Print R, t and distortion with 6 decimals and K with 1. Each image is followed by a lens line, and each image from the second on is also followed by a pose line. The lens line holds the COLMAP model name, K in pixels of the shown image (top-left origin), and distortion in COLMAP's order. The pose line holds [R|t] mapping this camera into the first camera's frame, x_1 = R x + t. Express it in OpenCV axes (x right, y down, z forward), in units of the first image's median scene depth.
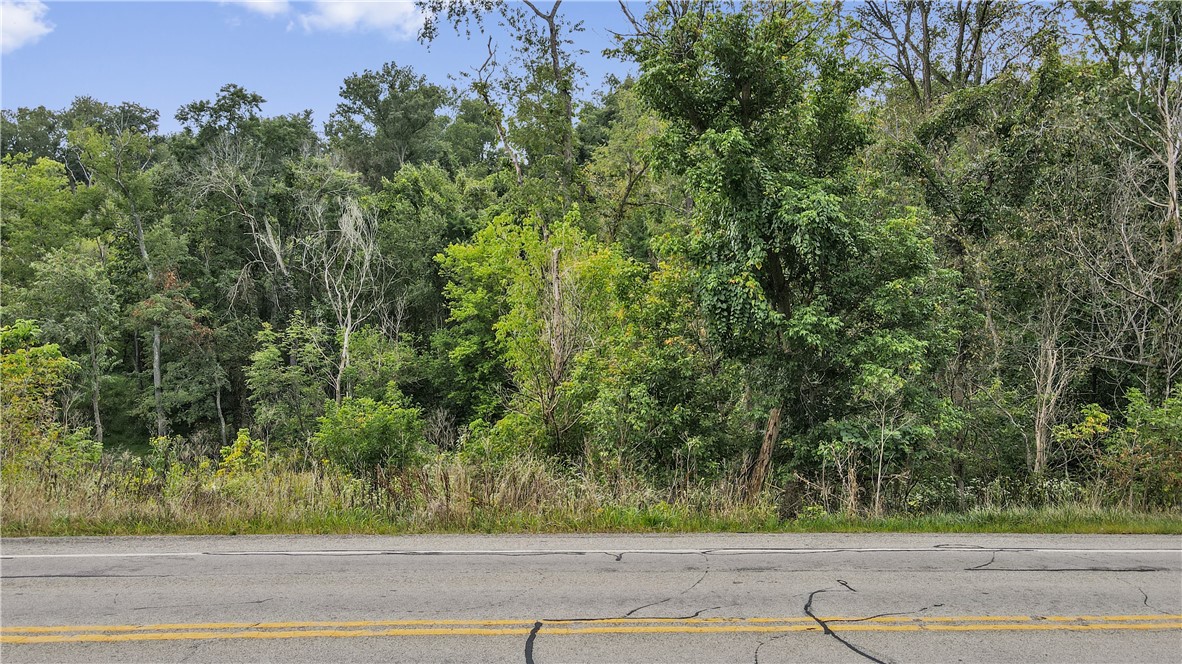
lens RADIAL K [[844.9, 0, 586.9], [0, 844.9, 335.4], [0, 0, 1]] dist [0.007856, 0.009990]
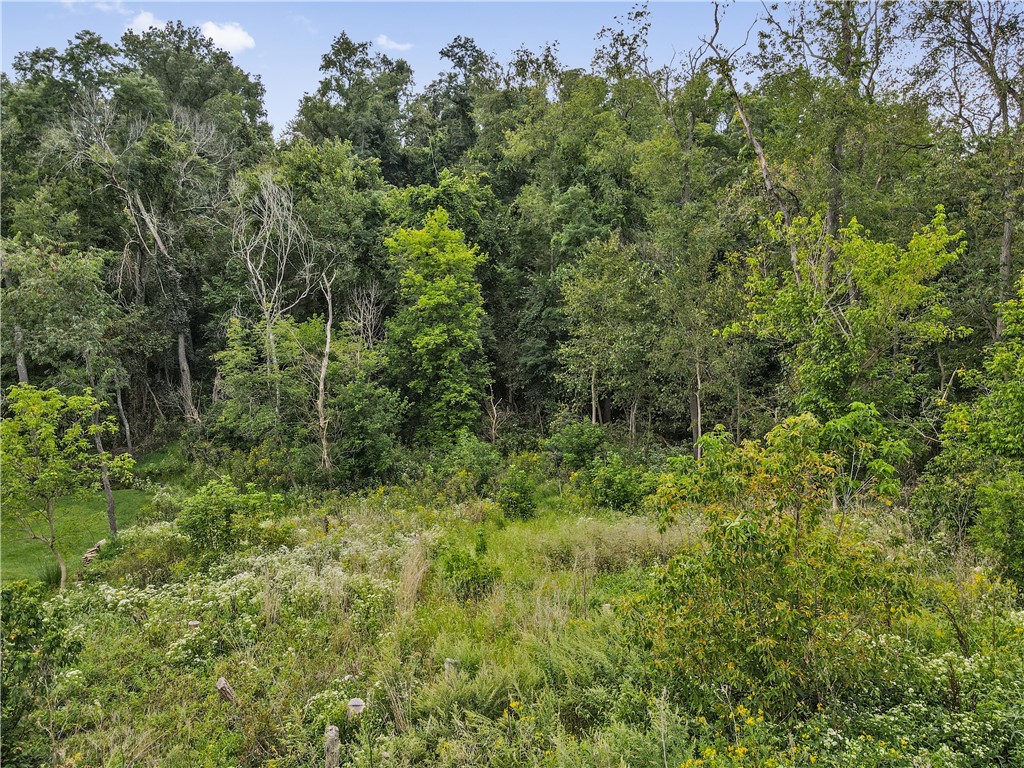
lens RADIAL K [[717.9, 0, 511.5], [0, 717.9, 384.4], [0, 0, 1]] dist [0.011344, 0.002335]
pose [[0.951884, -0.054848, 0.301512, -0.276537], [0.017796, 0.992086, 0.124290, -0.028684], [-0.305943, -0.112944, 0.945327, 0.156075]]
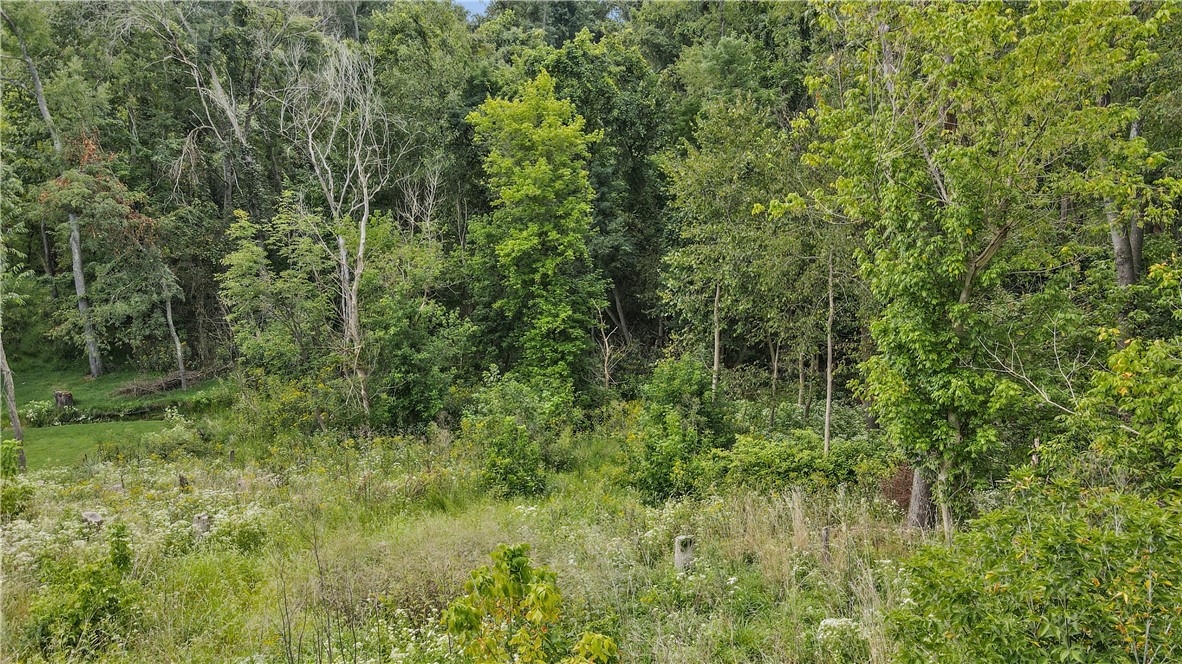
lens RADIAL K [[844.9, 0, 592.7], [0, 844.9, 324.6], [0, 0, 1]] dist [0.007856, 0.009990]
pose [[0.995978, -0.022163, 0.086815, -0.129922], [0.011078, 0.991949, 0.126151, -0.004677], [-0.088912, -0.124682, 0.988205, 0.227571]]
